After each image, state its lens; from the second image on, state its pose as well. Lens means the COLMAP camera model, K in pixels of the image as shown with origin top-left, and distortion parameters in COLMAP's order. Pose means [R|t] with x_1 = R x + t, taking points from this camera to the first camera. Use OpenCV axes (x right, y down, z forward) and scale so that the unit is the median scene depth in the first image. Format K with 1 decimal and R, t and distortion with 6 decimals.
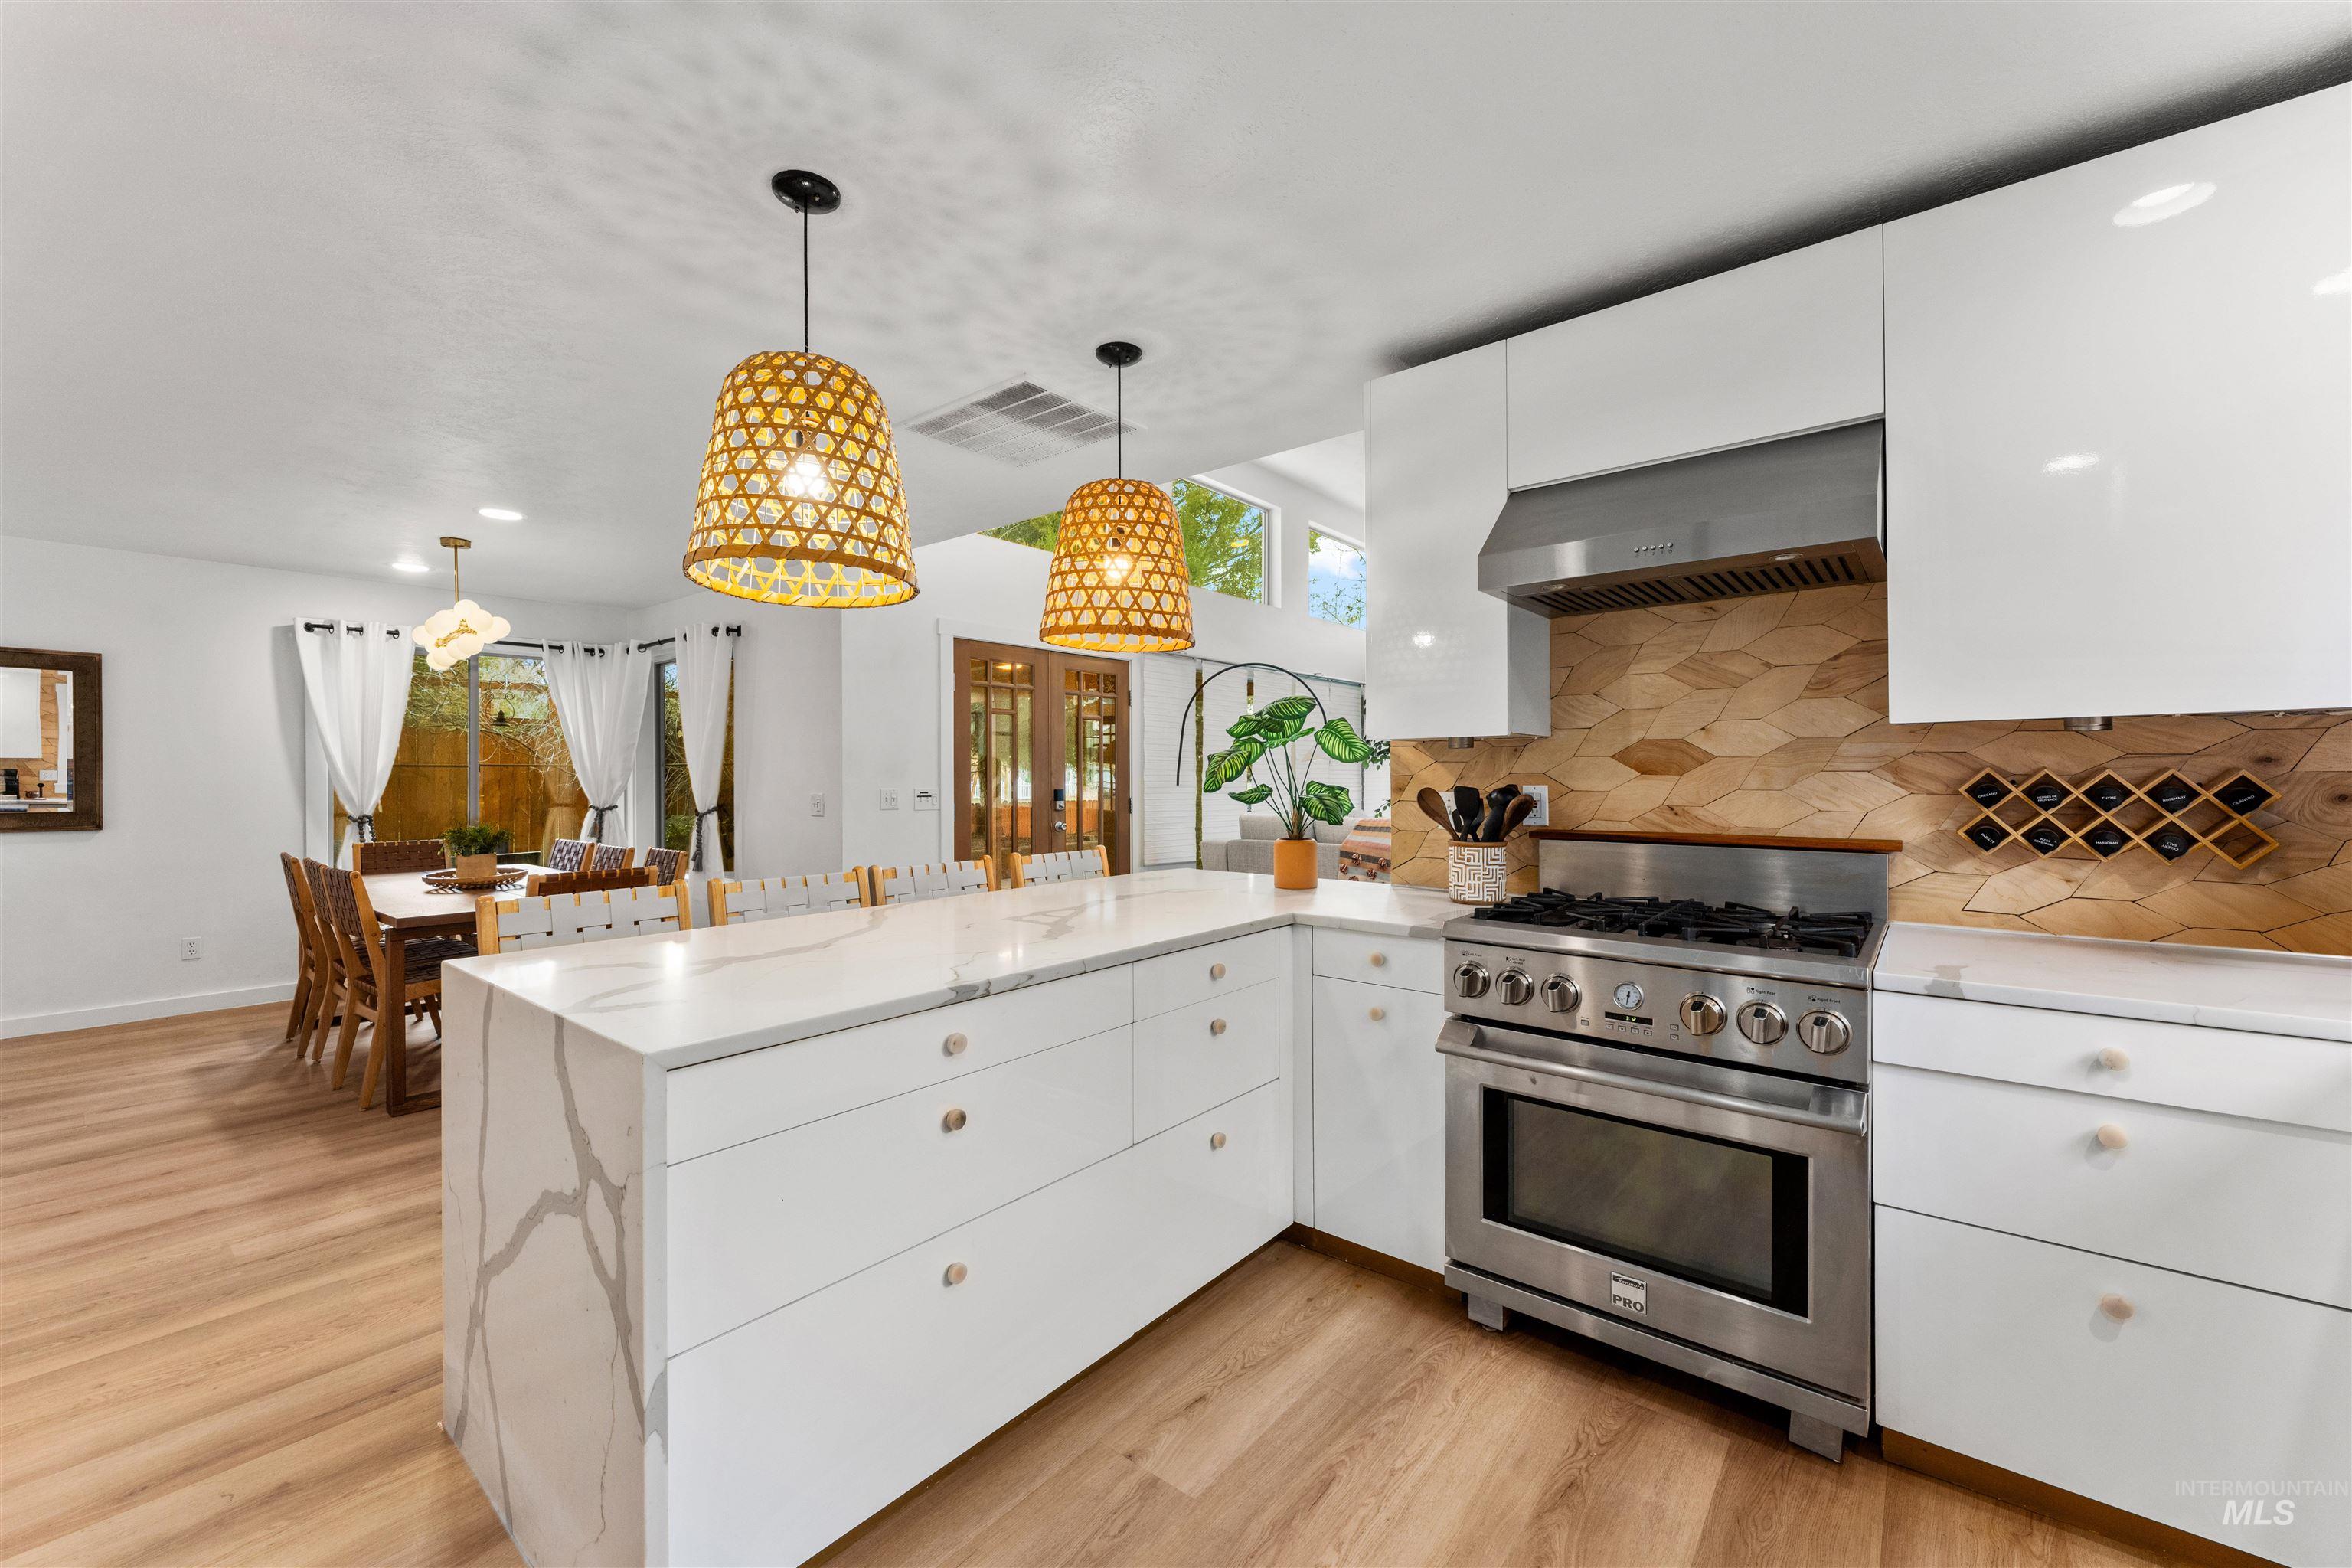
lens RADIAL K [[936.7, 0, 1172.7], [0, 936.7, 777.1], [0, 0, 1]] dist [-0.000236, 0.000015]
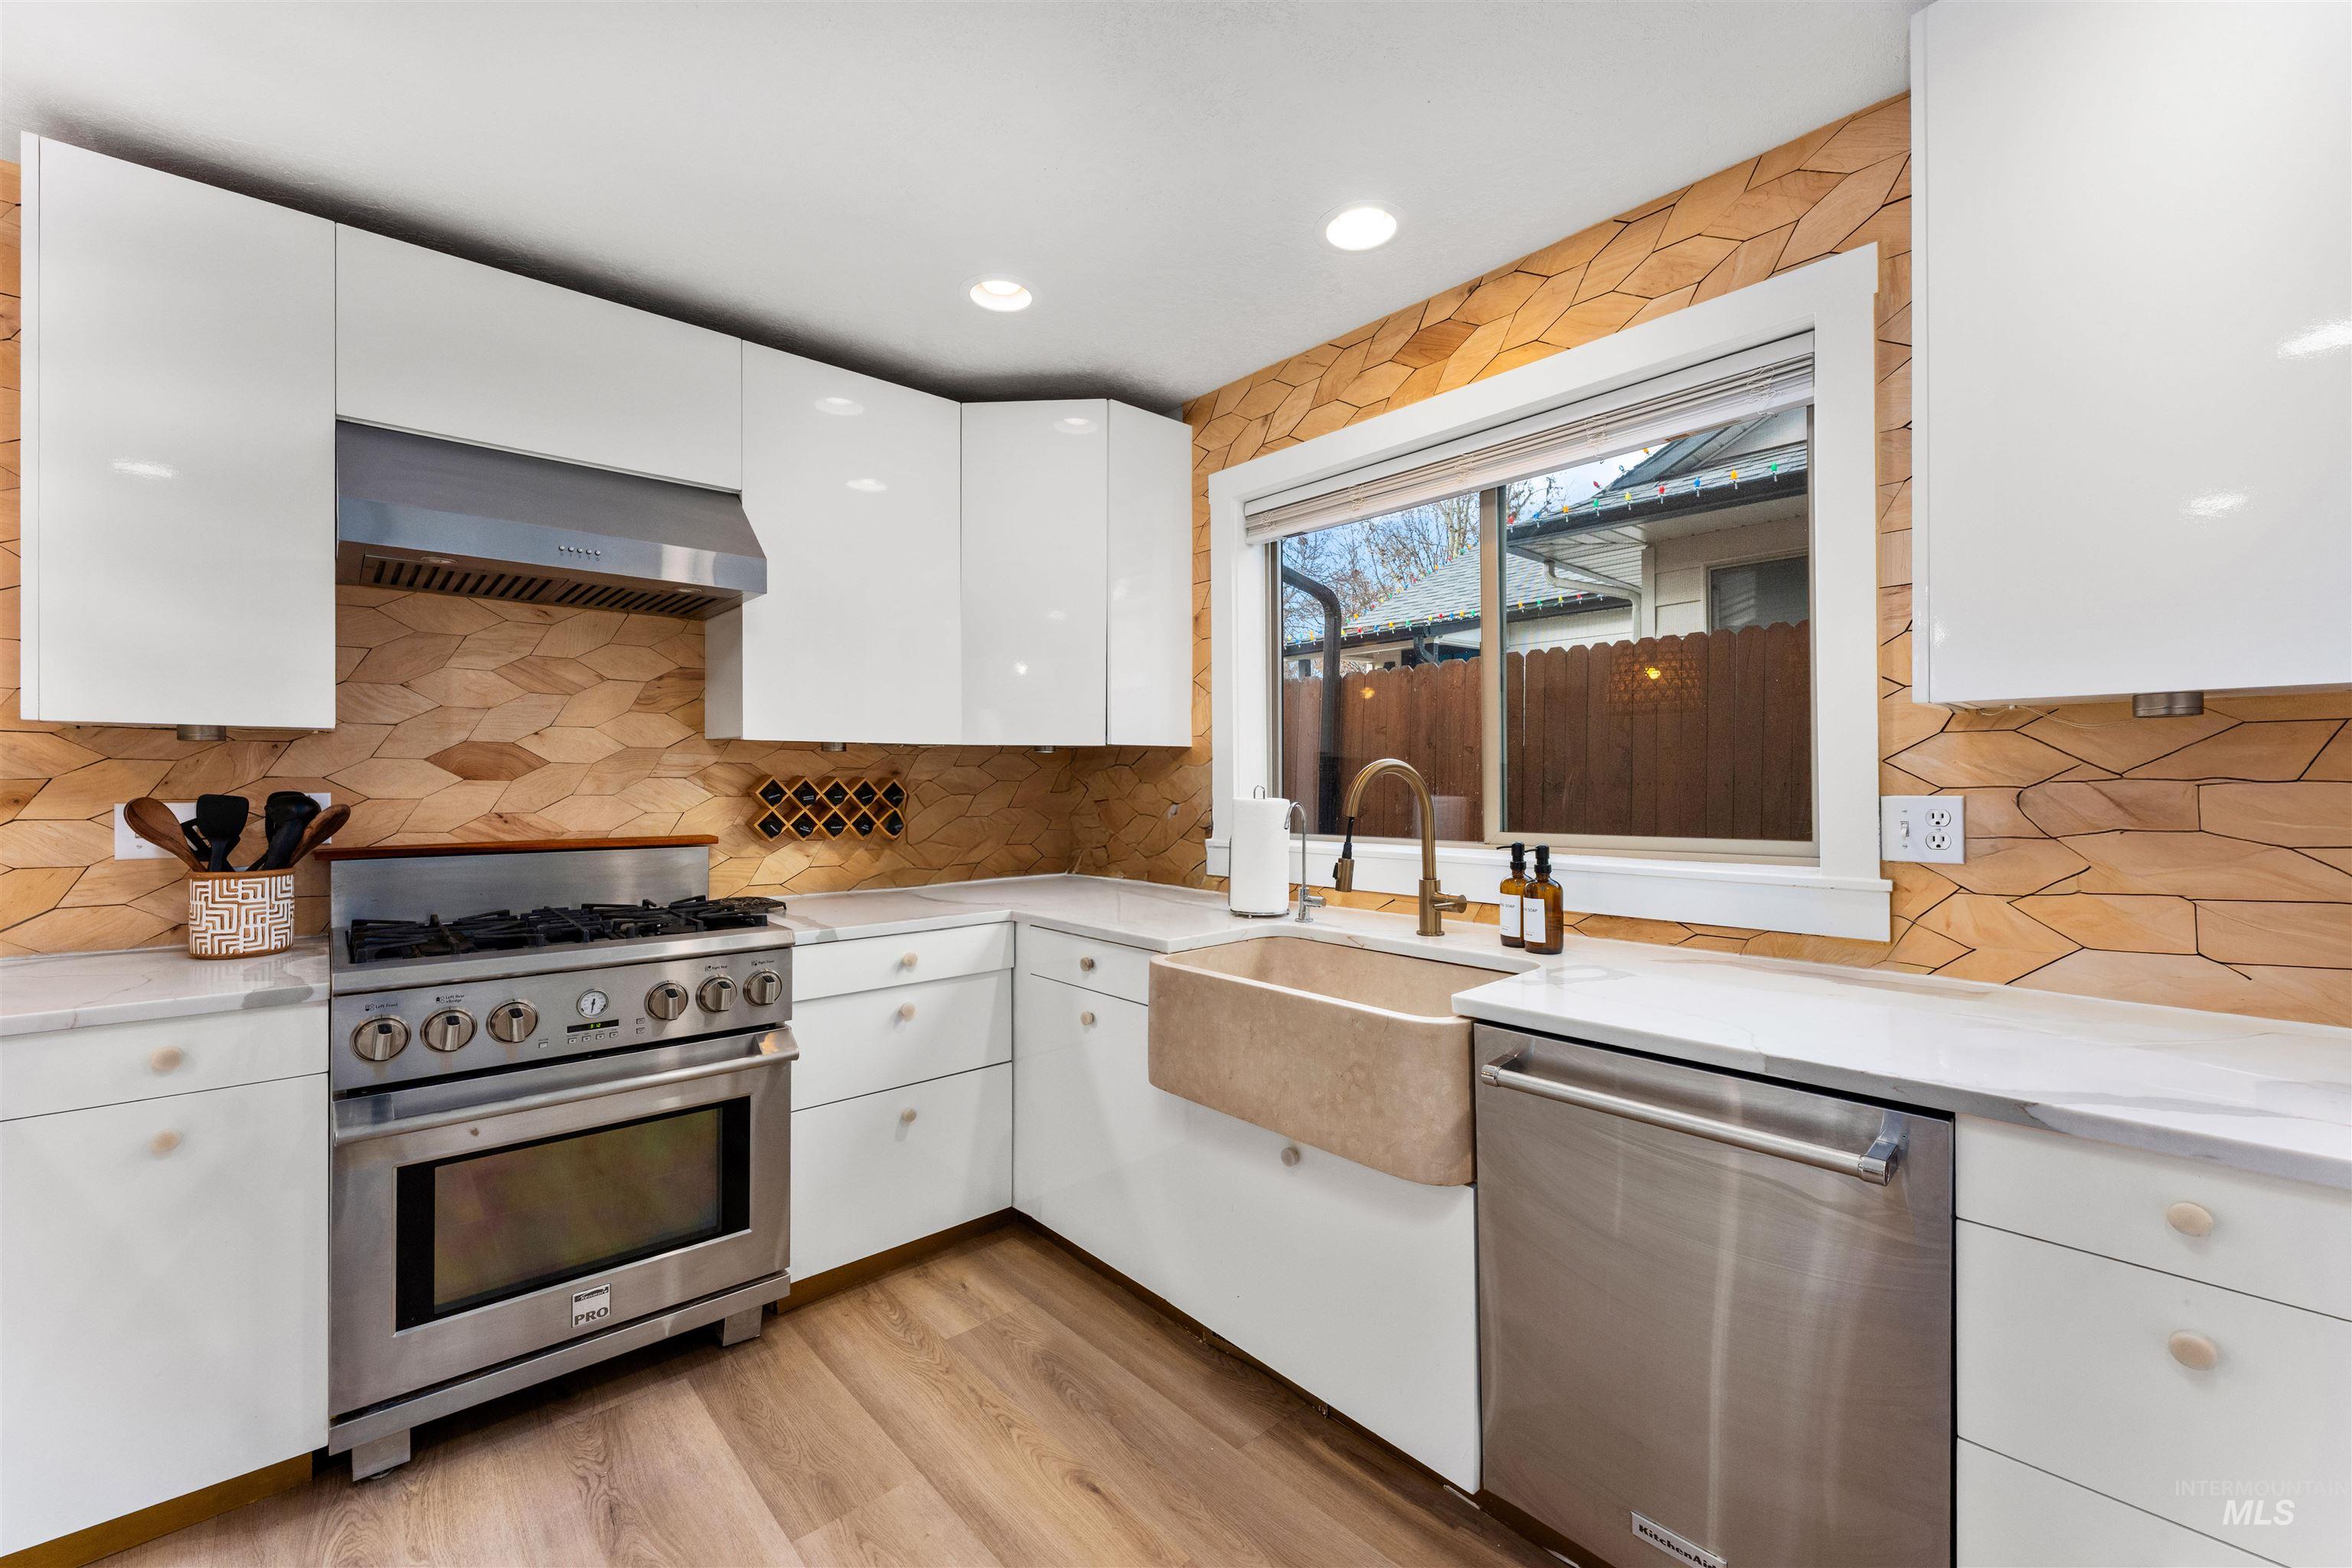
lens RADIAL K [[957.3, 0, 1176.0], [0, 957.3, 784.0], [0, 0, 1]] dist [-0.000240, -0.000076]
pose [[0.151750, 0.001614, 0.988418, -0.377683], [0.001534, 0.999997, -0.001868, 0.005048], [-0.988418, 0.001800, 0.151747, 0.216791]]
